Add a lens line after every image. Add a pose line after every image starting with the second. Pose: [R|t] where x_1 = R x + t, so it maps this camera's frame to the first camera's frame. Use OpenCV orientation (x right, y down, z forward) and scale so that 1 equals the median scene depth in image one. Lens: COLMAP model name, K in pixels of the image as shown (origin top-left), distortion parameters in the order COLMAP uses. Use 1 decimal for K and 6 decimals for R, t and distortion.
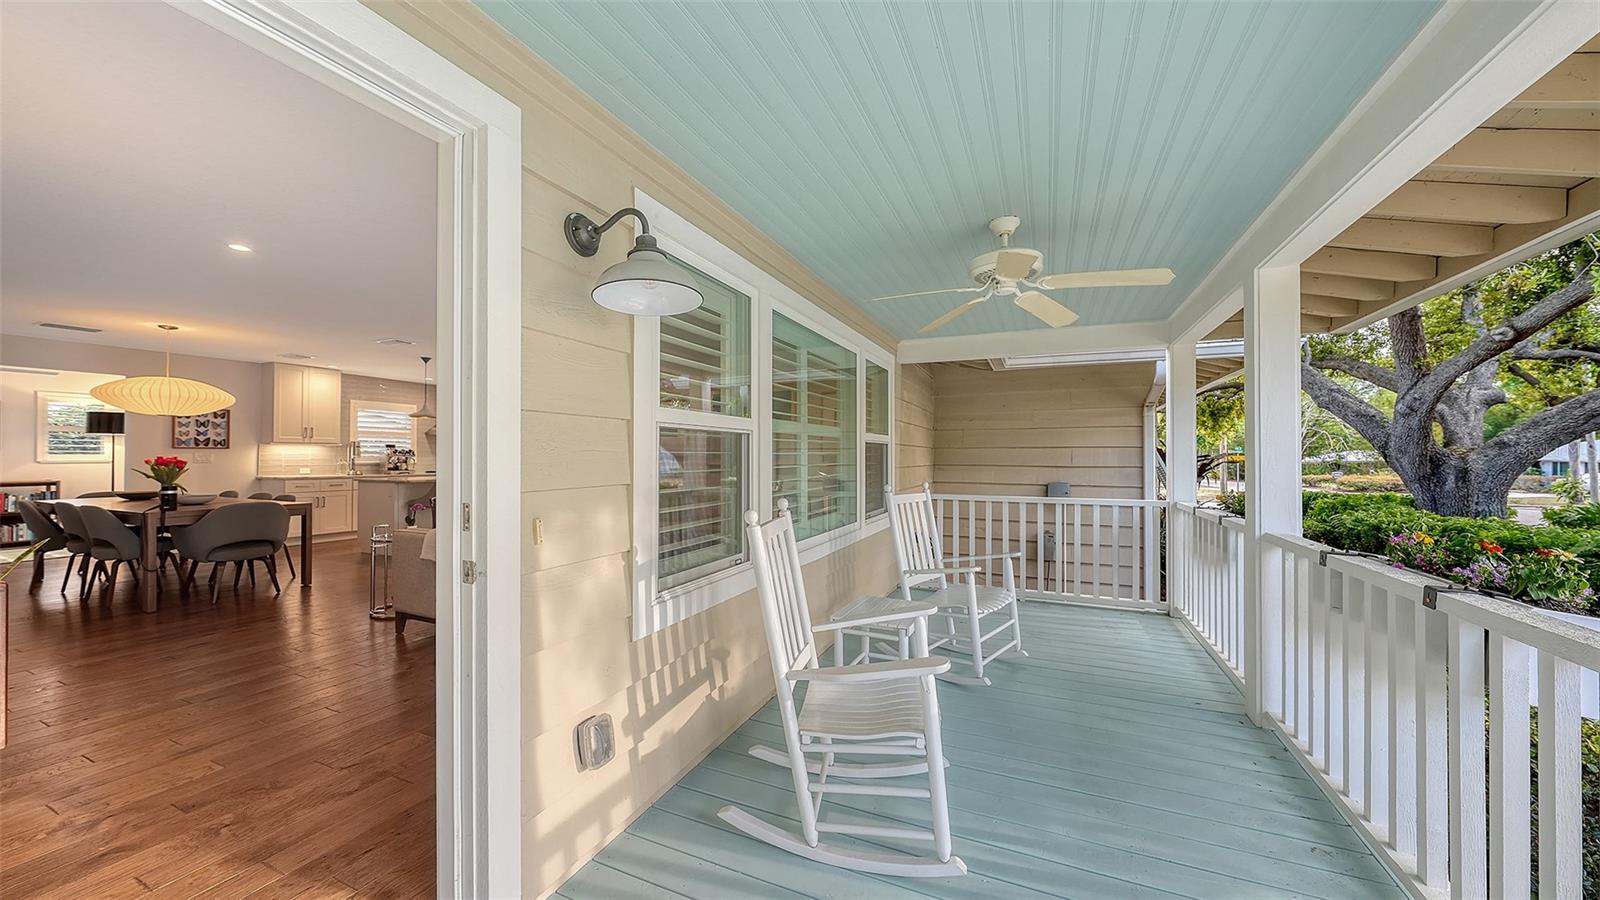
lens RADIAL K [[559.5, 0, 803.1], [0, 559.5, 447.5], [0, 0, 1]] dist [-0.008783, -0.000096]
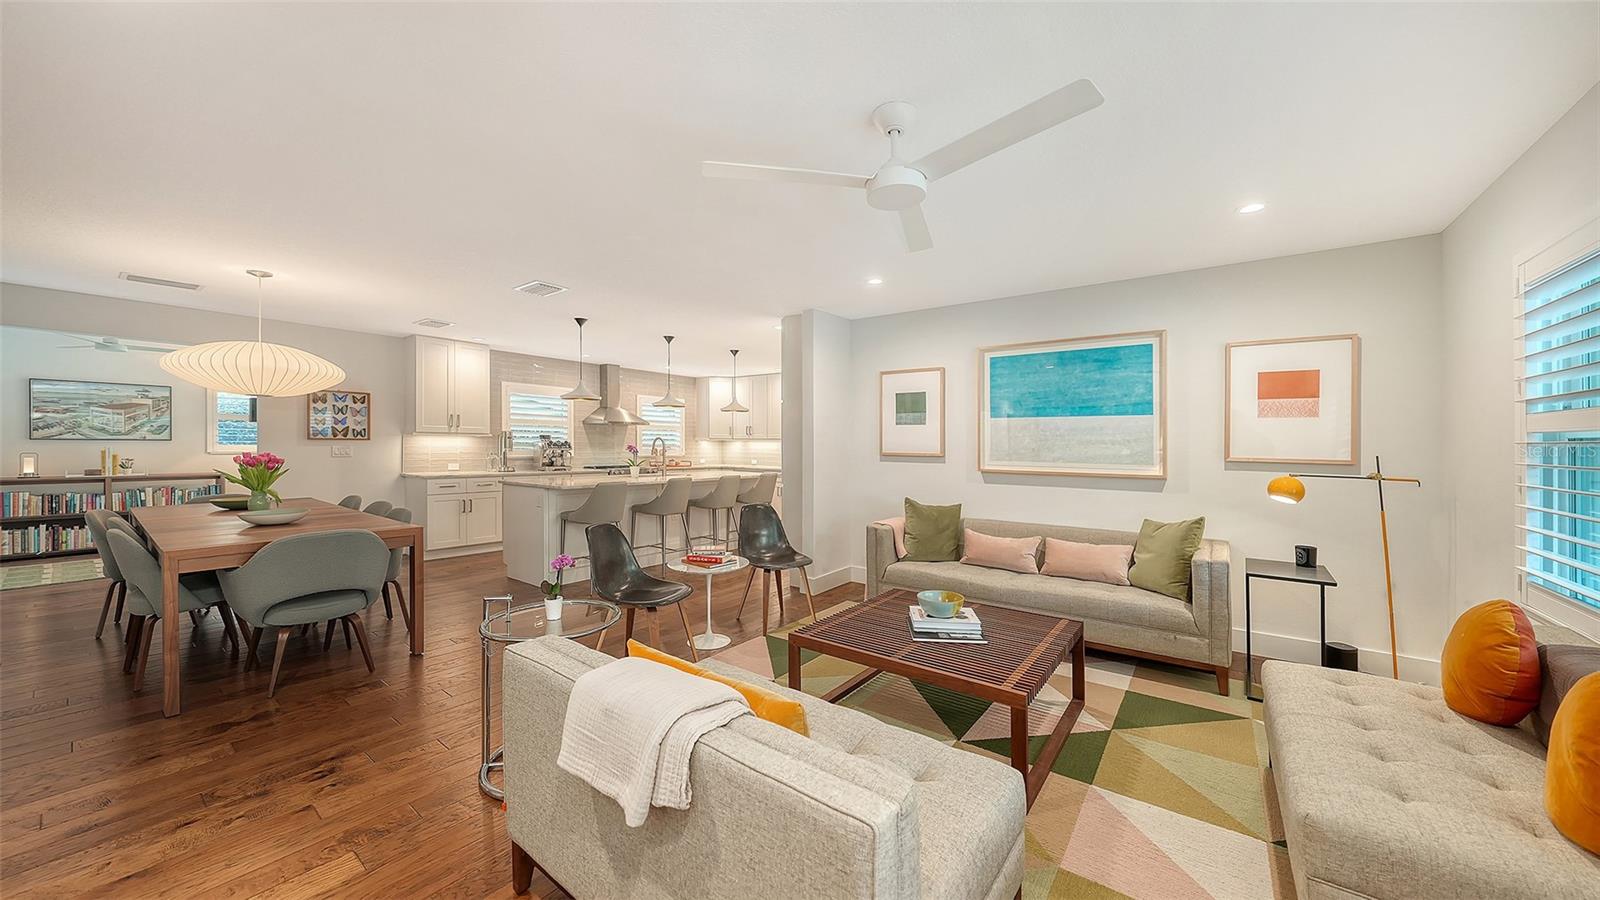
lens RADIAL K [[559.5, 0, 801.0], [0, 559.5, 445.9], [0, 0, 1]] dist [-0.008783, -0.000096]
pose [[0.973382, 0.008393, -0.229037, -0.215140], [-0.004878, 0.999862, 0.015906, -0.005330], [0.229139, -0.014366, 0.973288, 0.333900]]
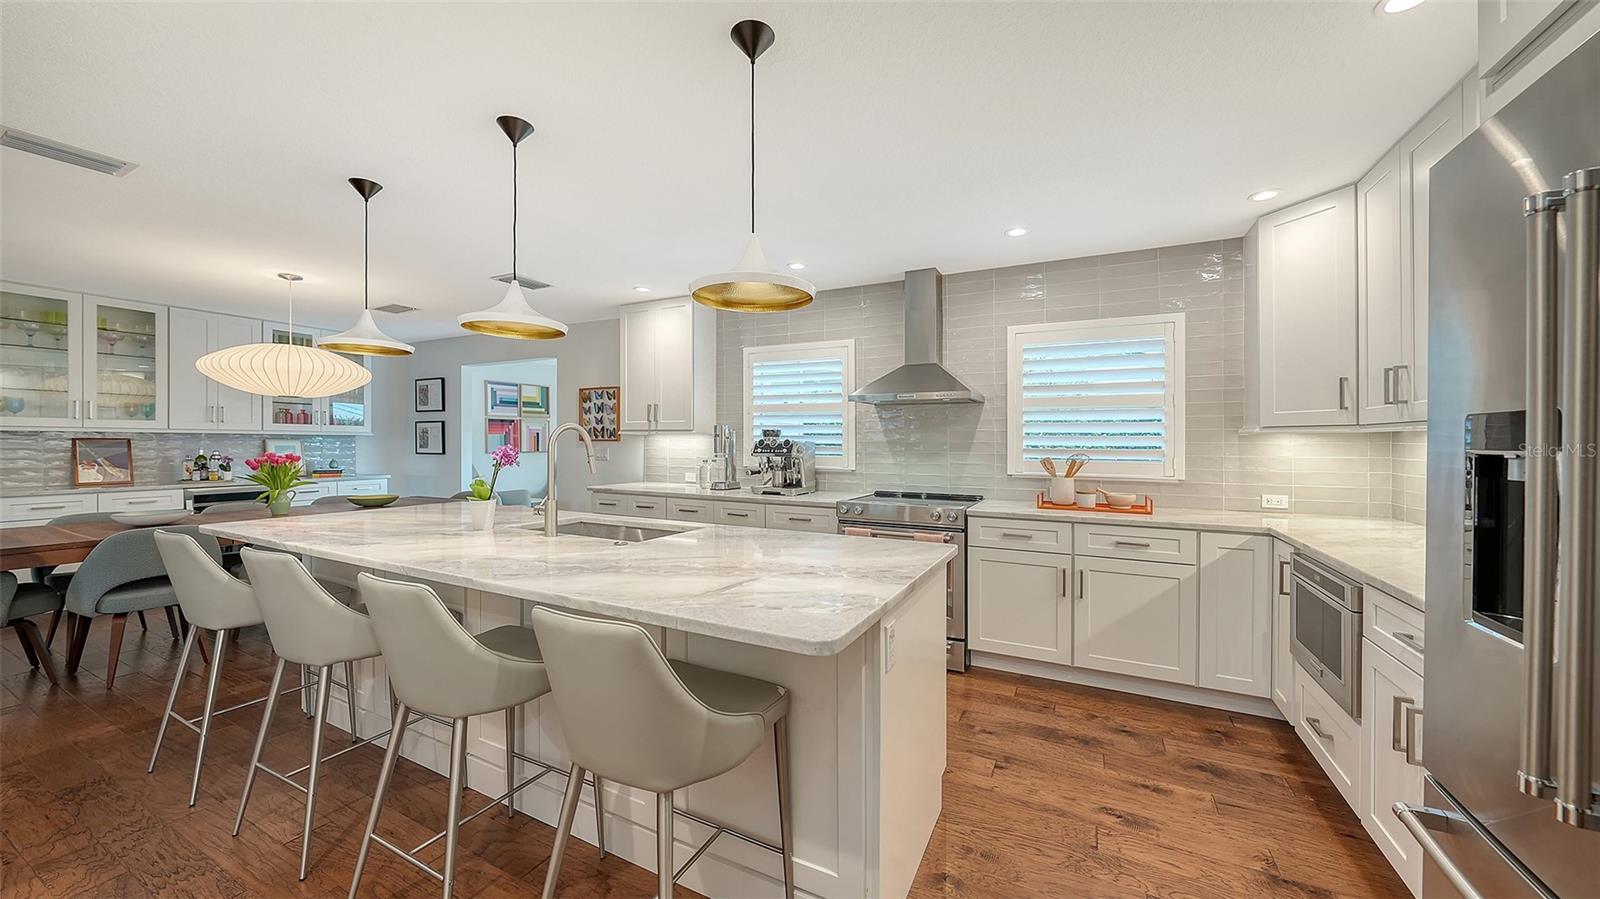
lens RADIAL K [[564.7, 0, 802.8], [0, 564.7, 447.7], [0, 0, 1]] dist [0.000963, 0.000029]
pose [[-0.051743, 0.006182, -0.998641, -0.318572], [0.007707, 0.999954, 0.005790, 0.008239], [0.998631, -0.007397, -0.051788, 1.262604]]
